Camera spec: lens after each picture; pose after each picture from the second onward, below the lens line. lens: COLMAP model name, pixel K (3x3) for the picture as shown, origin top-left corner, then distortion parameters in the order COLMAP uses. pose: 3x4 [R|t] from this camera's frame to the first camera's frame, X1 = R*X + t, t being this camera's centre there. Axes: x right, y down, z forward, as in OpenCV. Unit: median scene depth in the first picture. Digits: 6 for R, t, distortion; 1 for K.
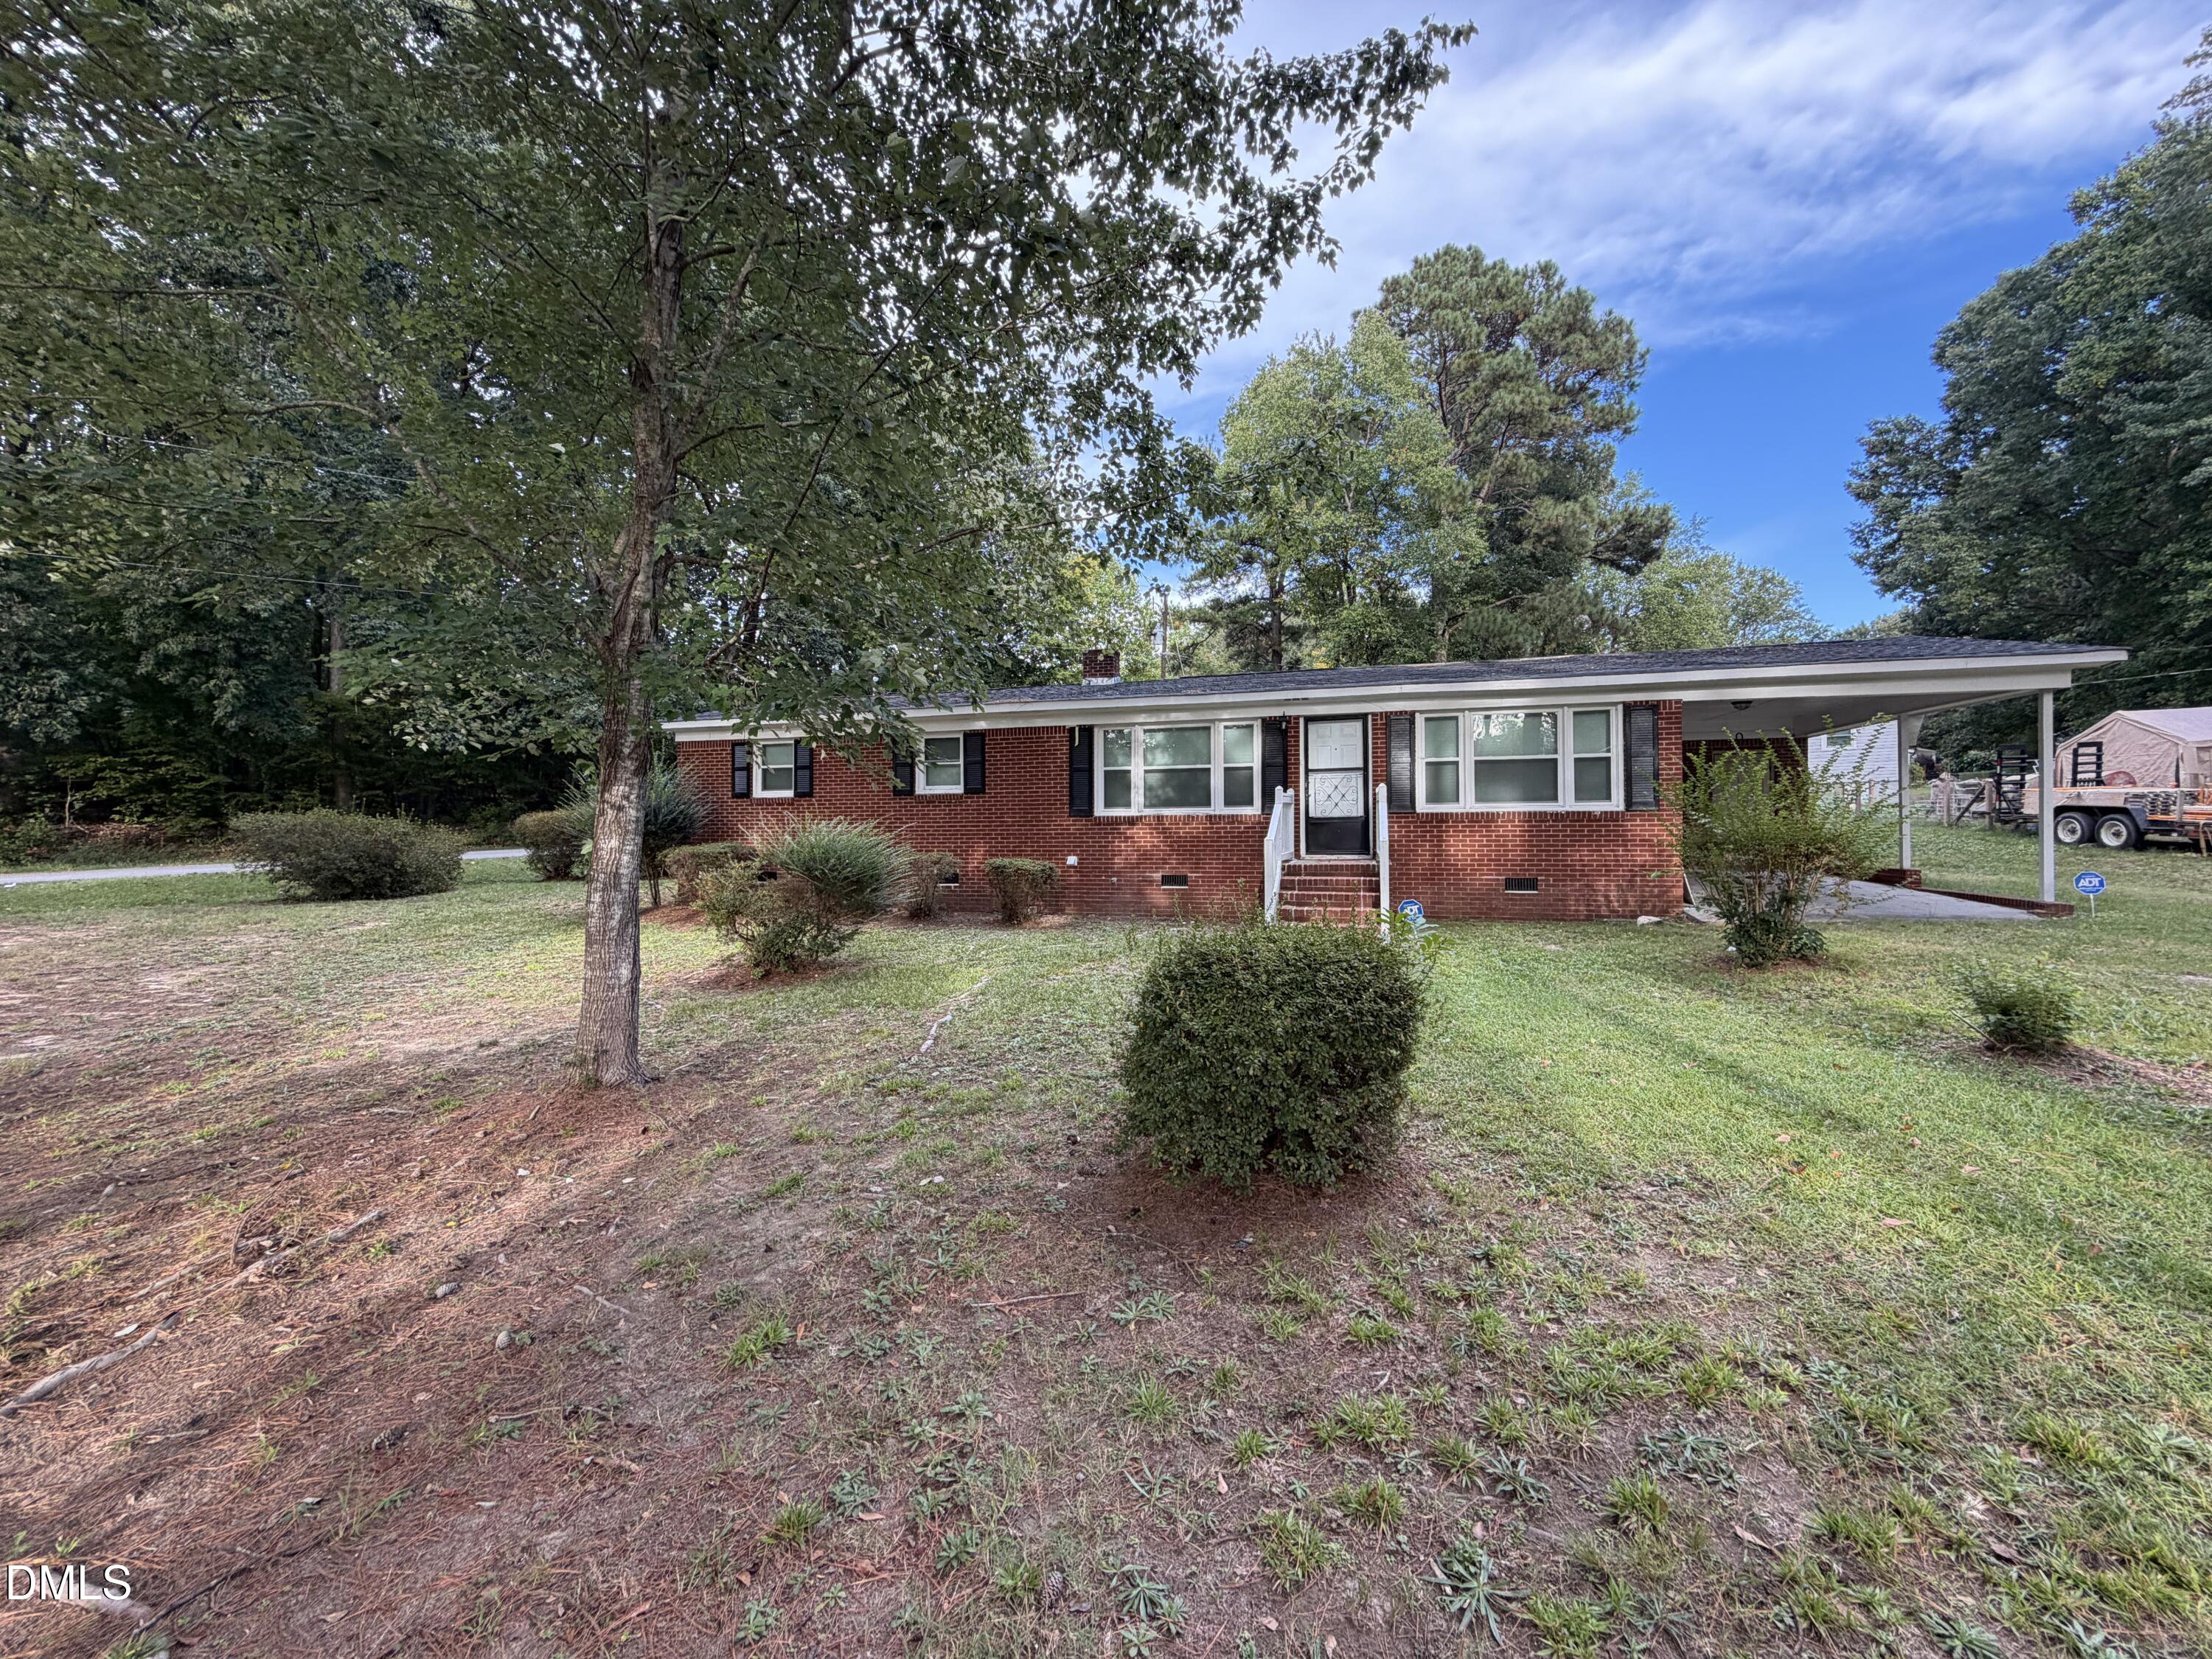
lens RADIAL K [[888.3, 0, 1101.1], [0, 888.3, 829.6], [0, 0, 1]] dist [0.000384, 0.000203]
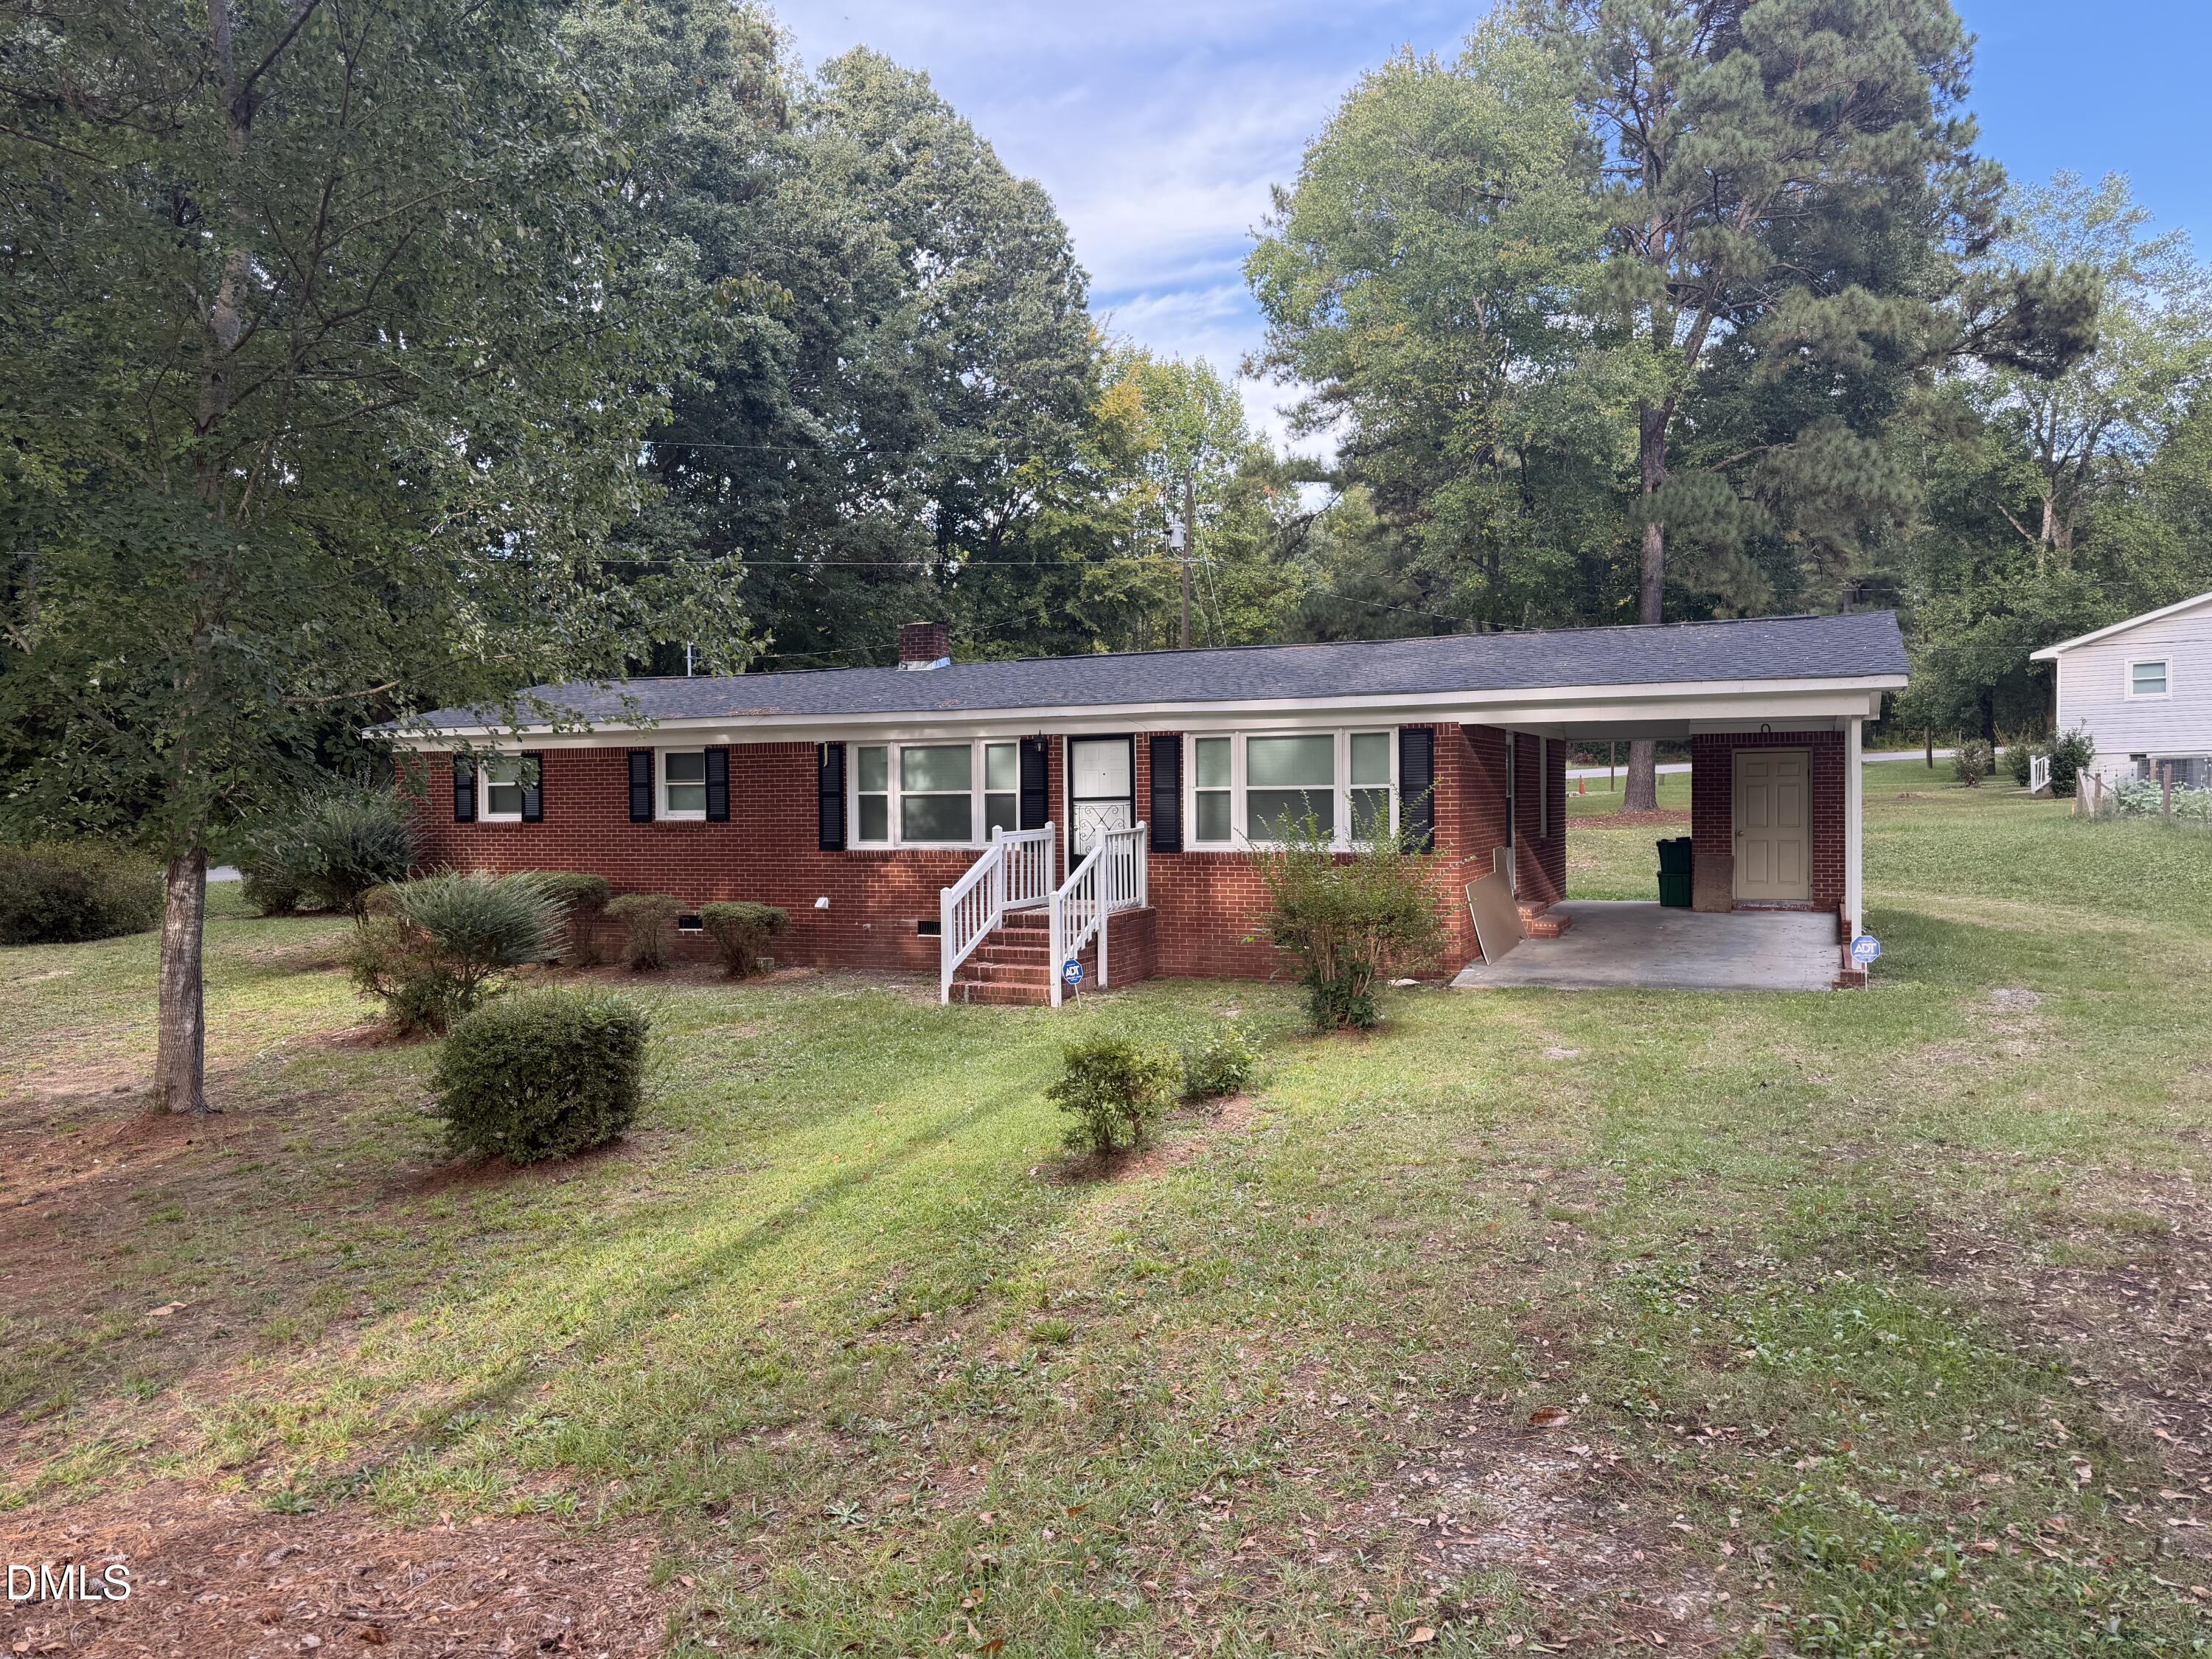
lens RADIAL K [[1564.7, 0, 1132.2], [0, 1564.7, 880.0], [0, 0, 1]] dist [0.035361, -0.033601]
pose [[0.993039, 0.001542, -0.117772, 0.387750], [0.005132, 0.998399, 0.056338, -0.061632], [0.117671, -0.056550, 0.991441, -0.388518]]
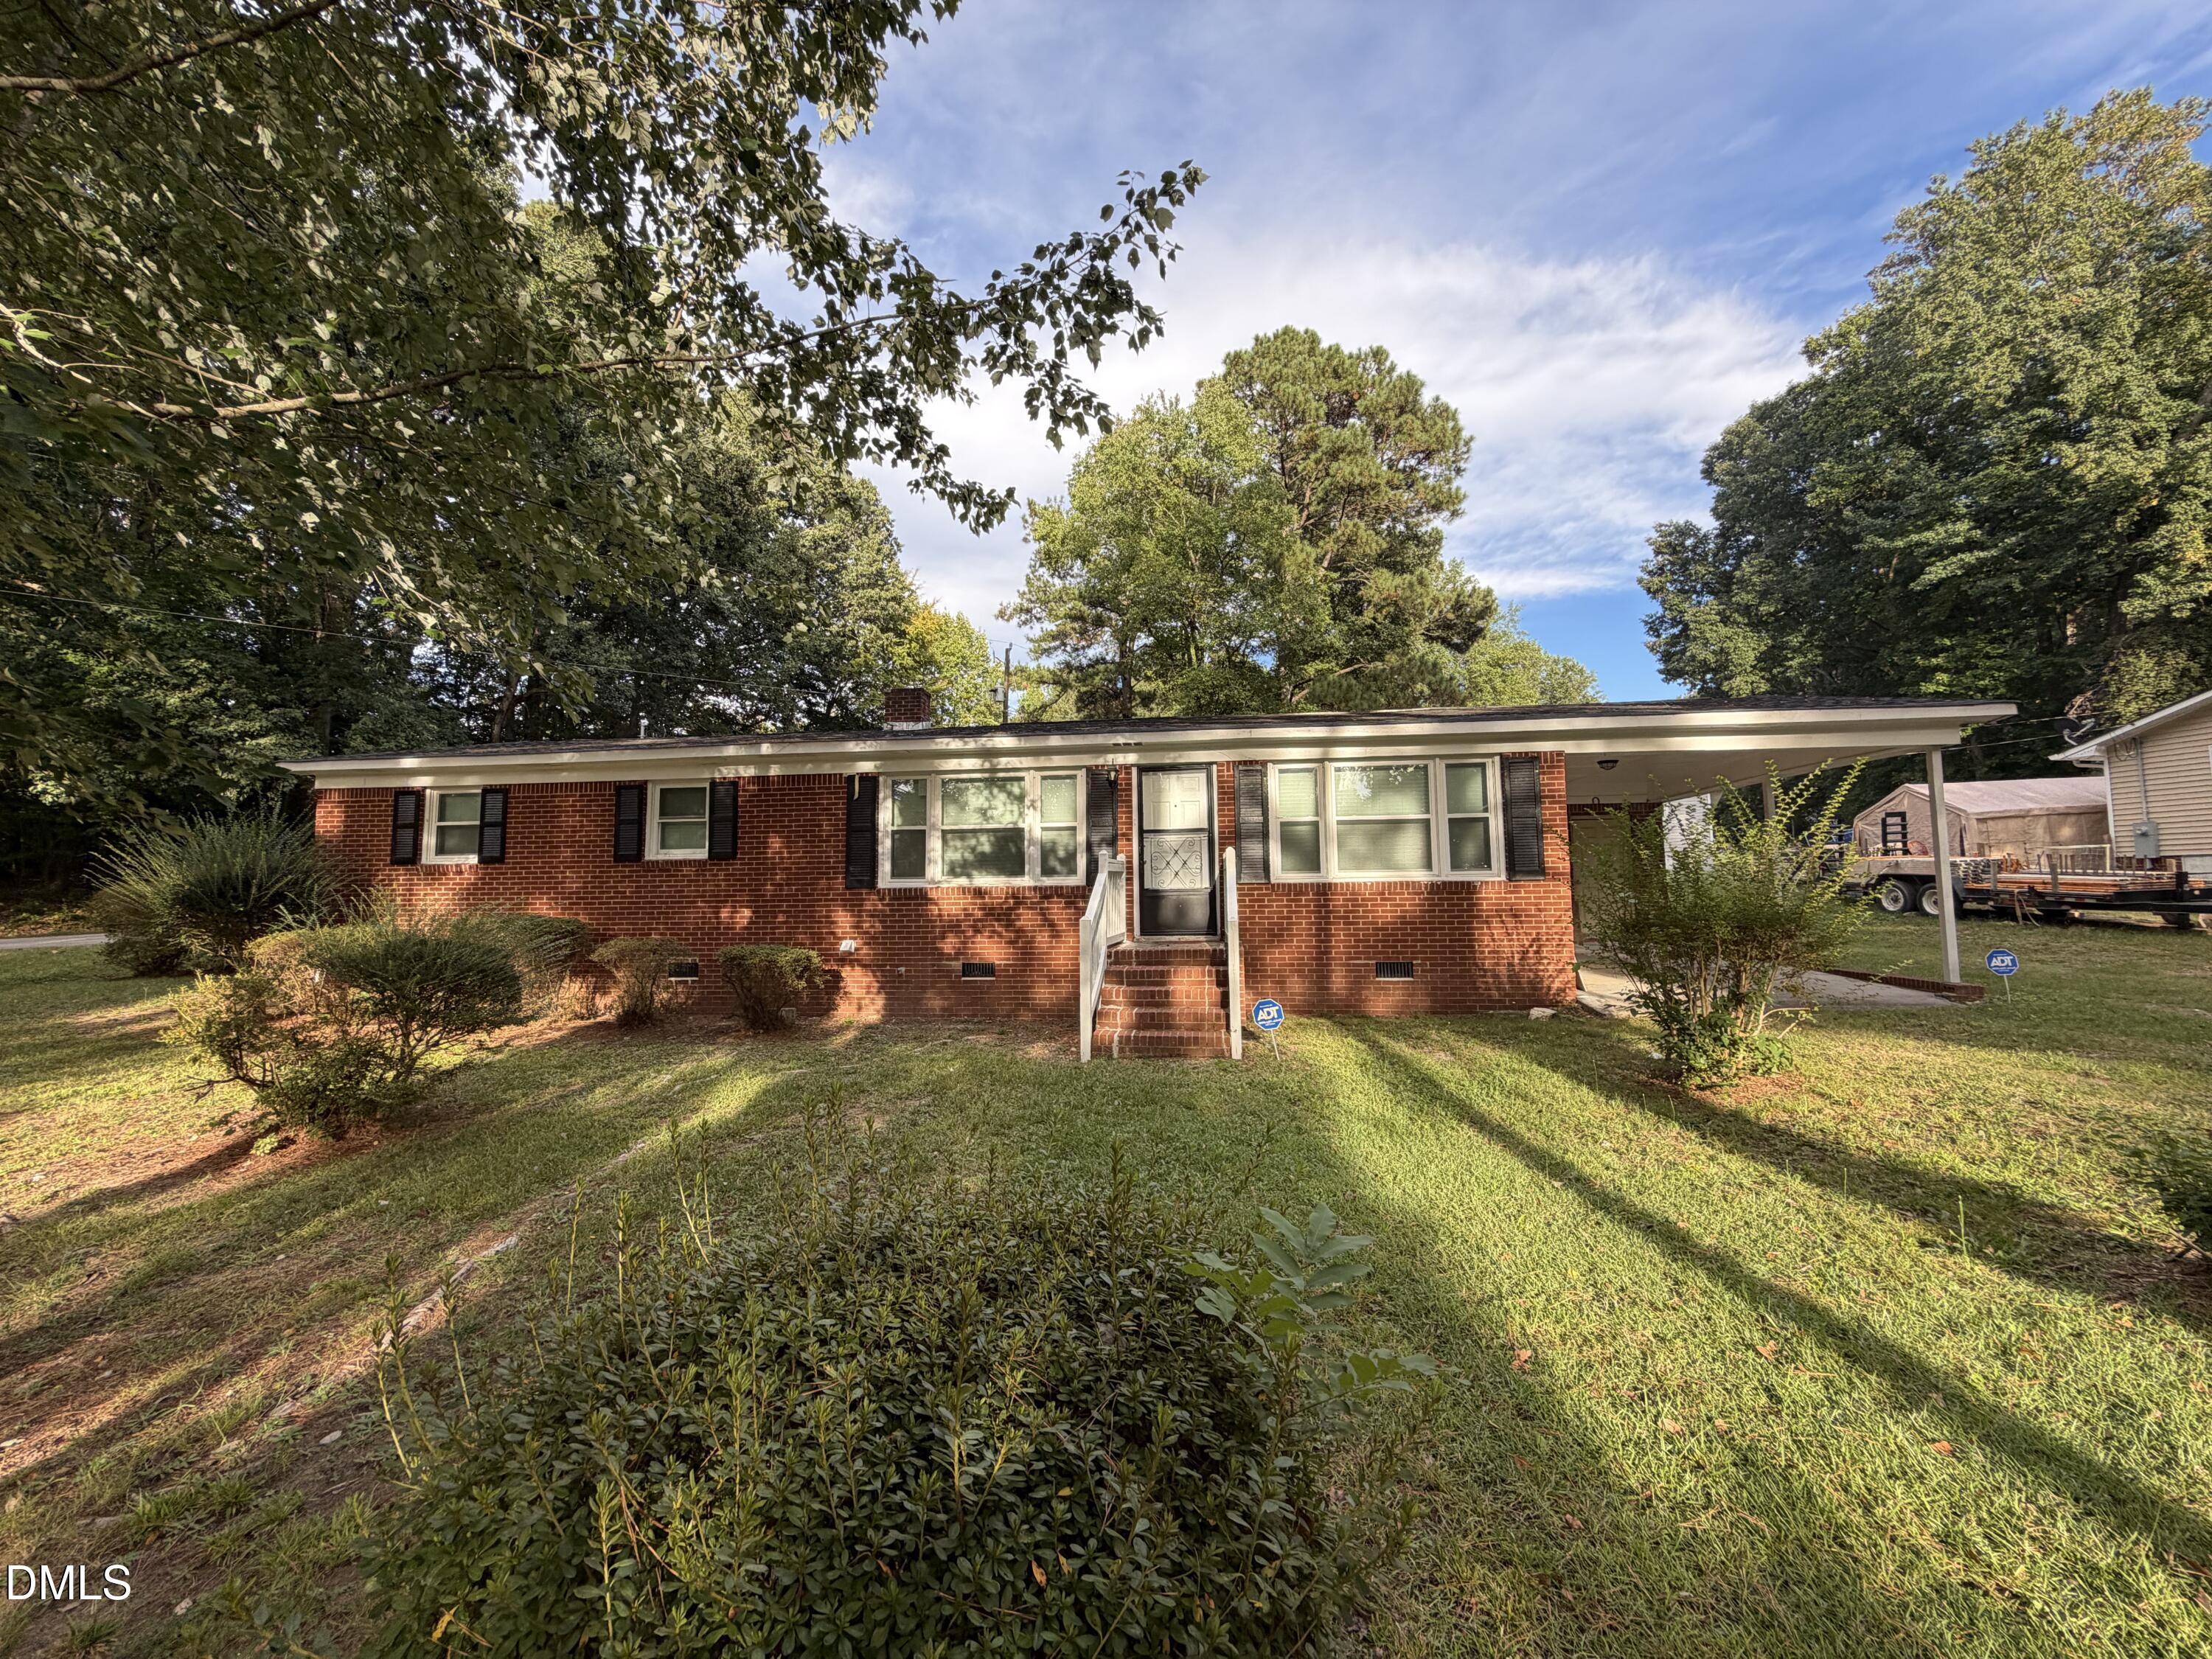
lens RADIAL K [[888.3, 0, 1103.0], [0, 888.3, 828.7], [0, 0, 1]] dist [0.000384, 0.000203]
pose [[0.987308, 0.007813, 0.158627, 0.056667], [0.004460, 0.997032, -0.076863, -0.005614], [-0.158756, 0.076595, 0.984342, 0.169355]]
